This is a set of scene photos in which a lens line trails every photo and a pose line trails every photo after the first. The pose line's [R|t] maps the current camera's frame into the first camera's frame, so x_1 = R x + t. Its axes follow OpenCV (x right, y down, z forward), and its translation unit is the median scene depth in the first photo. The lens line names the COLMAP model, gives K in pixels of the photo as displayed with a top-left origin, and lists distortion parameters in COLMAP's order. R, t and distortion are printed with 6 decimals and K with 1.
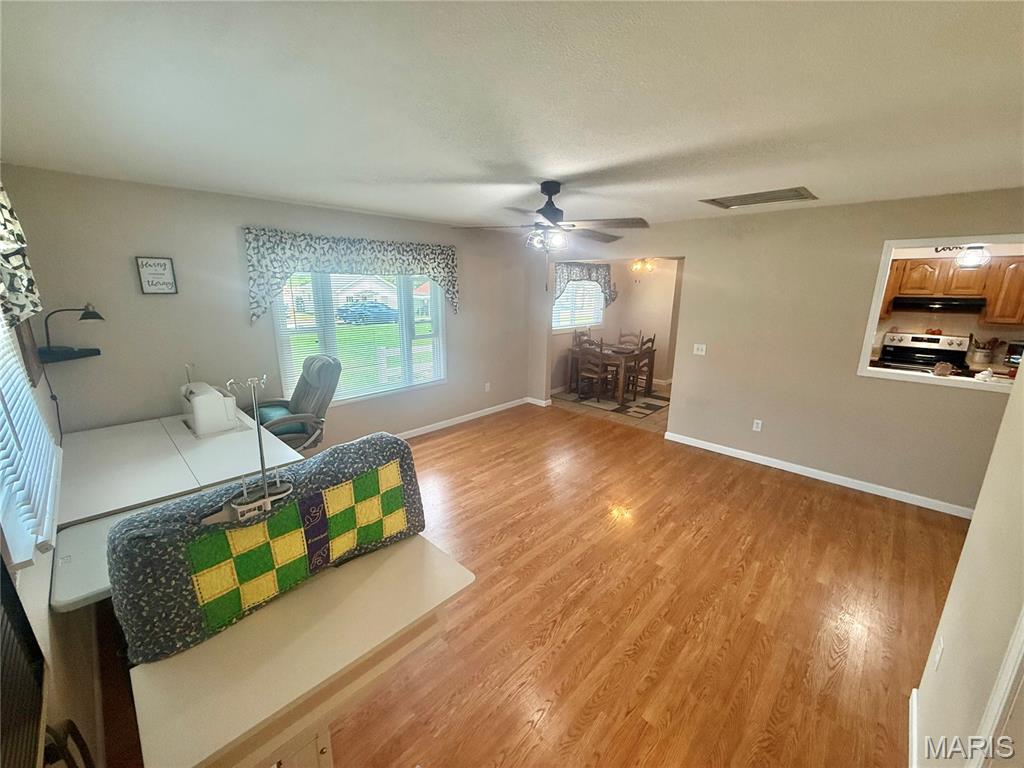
lens RADIAL K [[409.8, 0, 509.3], [0, 409.8, 385.9], [0, 0, 1]] dist [-0.005743, -0.000340]
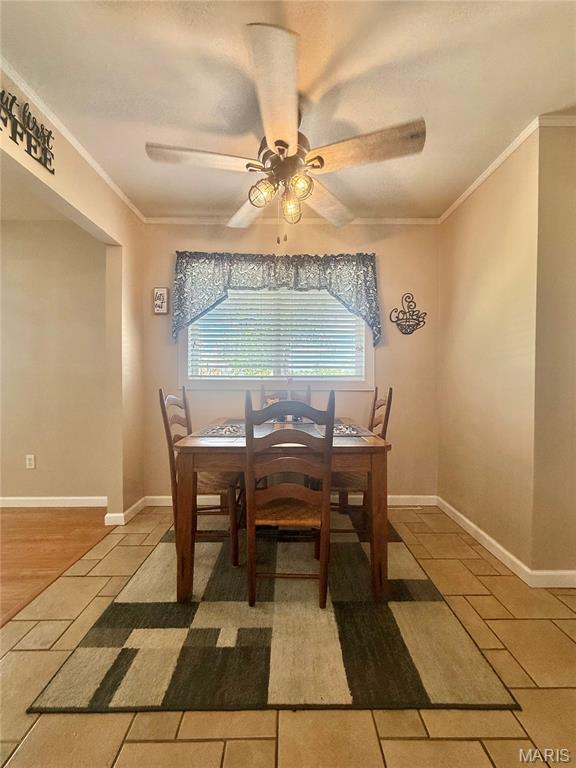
lens RADIAL K [[307.3, 0, 287.3], [0, 307.3, 380.6], [0, 0, 1]] dist [-0.005743, -0.000340]
pose [[0.692914, -0.007885, -0.720977, 0.502012], [-0.160718, 0.973093, -0.165105, -0.093505], [0.702880, 0.230278, 0.673003, 0.851219]]
